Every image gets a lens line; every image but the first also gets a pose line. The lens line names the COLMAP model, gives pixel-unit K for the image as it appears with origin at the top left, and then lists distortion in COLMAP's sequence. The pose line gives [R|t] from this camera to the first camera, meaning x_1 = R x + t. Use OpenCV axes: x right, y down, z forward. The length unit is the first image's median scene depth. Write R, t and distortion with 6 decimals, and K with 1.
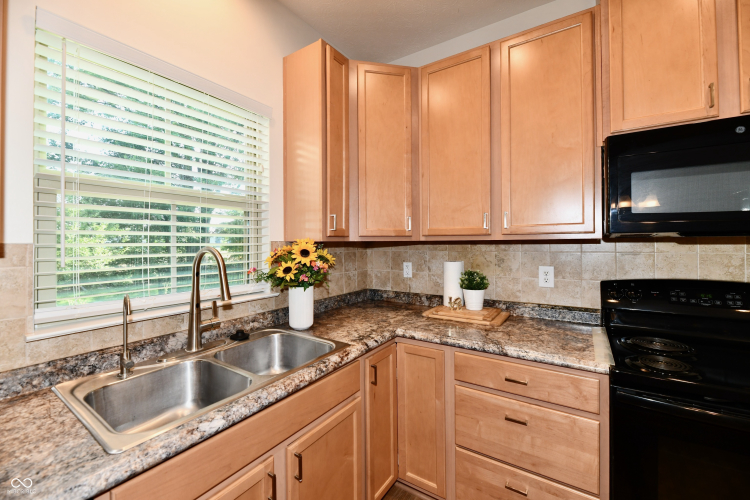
lens RADIAL K [[307.9, 0, 374.1], [0, 307.9, 245.3], [0, 0, 1]] dist [-0.009514, -0.000478]
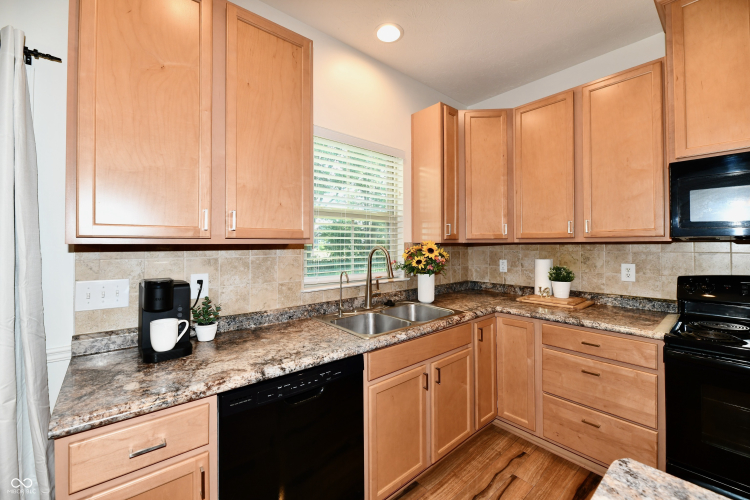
lens RADIAL K [[307.9, 0, 375.0], [0, 307.9, 243.9], [0, 0, 1]] dist [-0.009514, -0.000478]
pose [[0.963864, 0.001648, -0.266391, -0.089709], [-0.004062, 0.999956, -0.008511, 0.006048], [0.266365, 0.009285, 0.963828, -0.504250]]
